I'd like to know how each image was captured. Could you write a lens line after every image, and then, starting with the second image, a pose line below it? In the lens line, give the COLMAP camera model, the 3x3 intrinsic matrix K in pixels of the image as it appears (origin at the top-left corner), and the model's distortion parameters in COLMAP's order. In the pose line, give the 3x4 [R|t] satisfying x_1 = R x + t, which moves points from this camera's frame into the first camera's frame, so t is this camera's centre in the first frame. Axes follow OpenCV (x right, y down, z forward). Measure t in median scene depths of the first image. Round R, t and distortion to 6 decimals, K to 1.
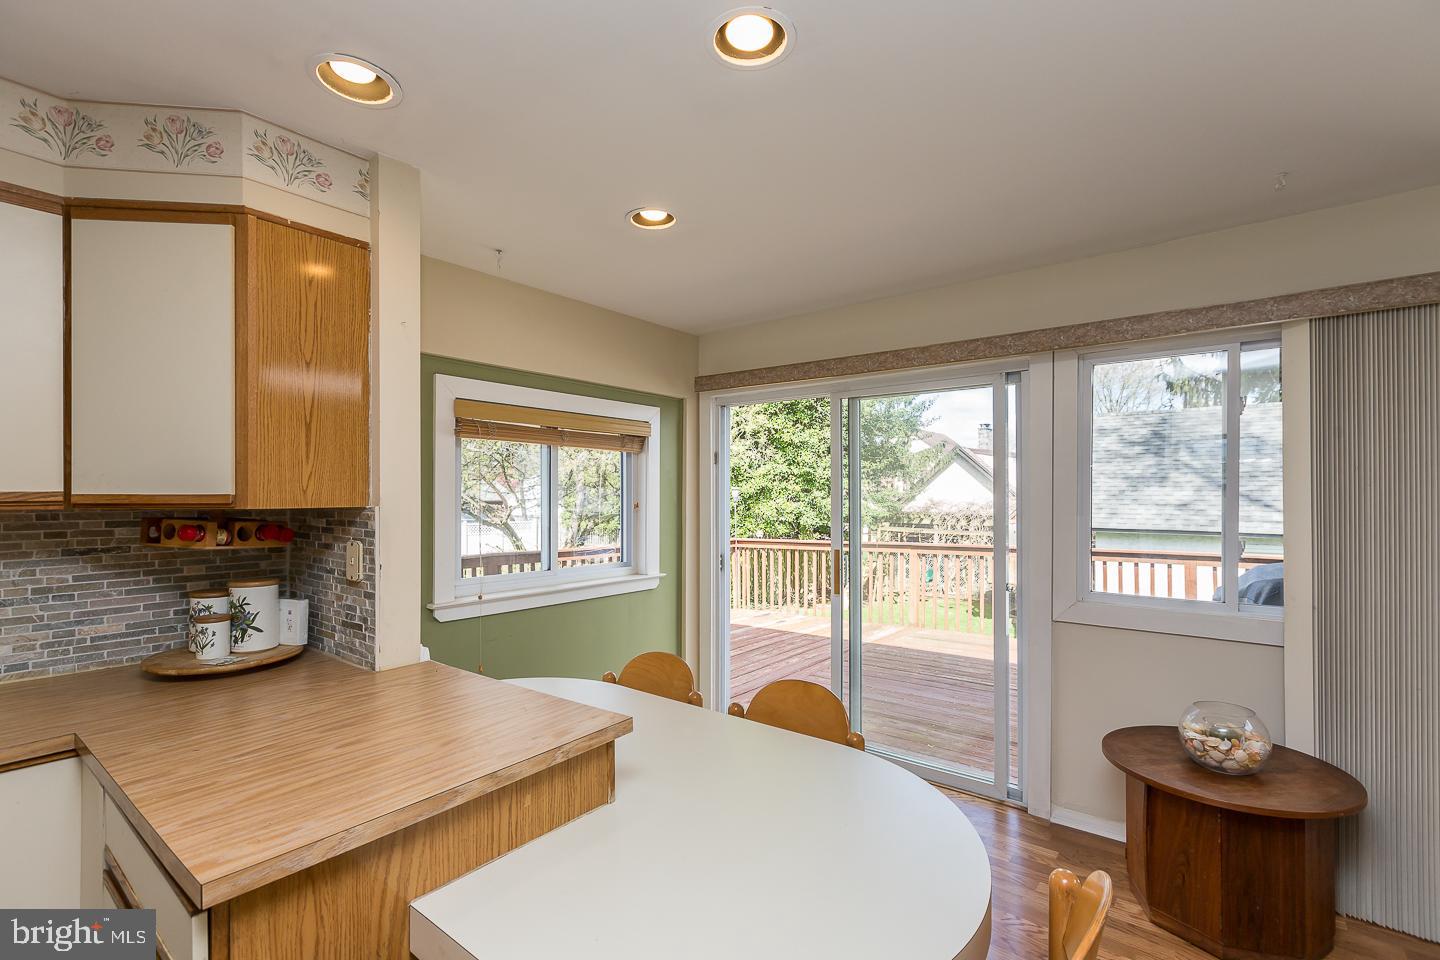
lens RADIAL K [[662.5, 0, 698.2], [0, 662.5, 497.6], [0, 0, 1]] dist [0.003160, 0.000533]
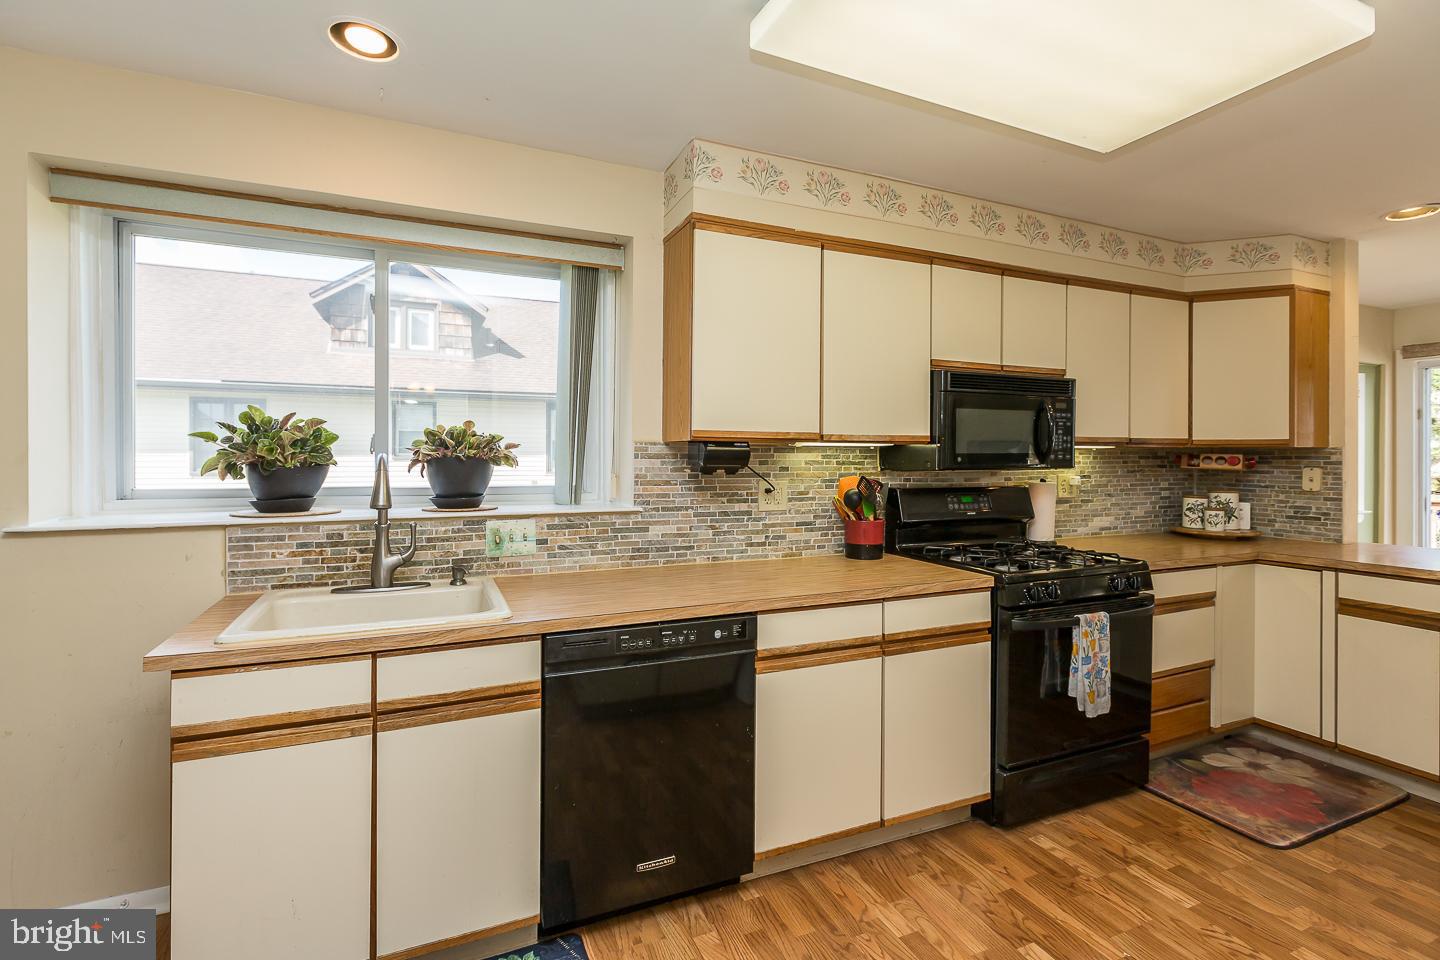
lens RADIAL K [[662.5, 0, 719.0], [0, 662.5, 466.7], [0, 0, 1]] dist [0.003160, 0.000533]
pose [[0.885144, 0.012230, -0.465157, -0.503110], [-0.006676, 0.999885, 0.013586, 0.023137], [0.465270, -0.008920, 0.885124, -0.571673]]
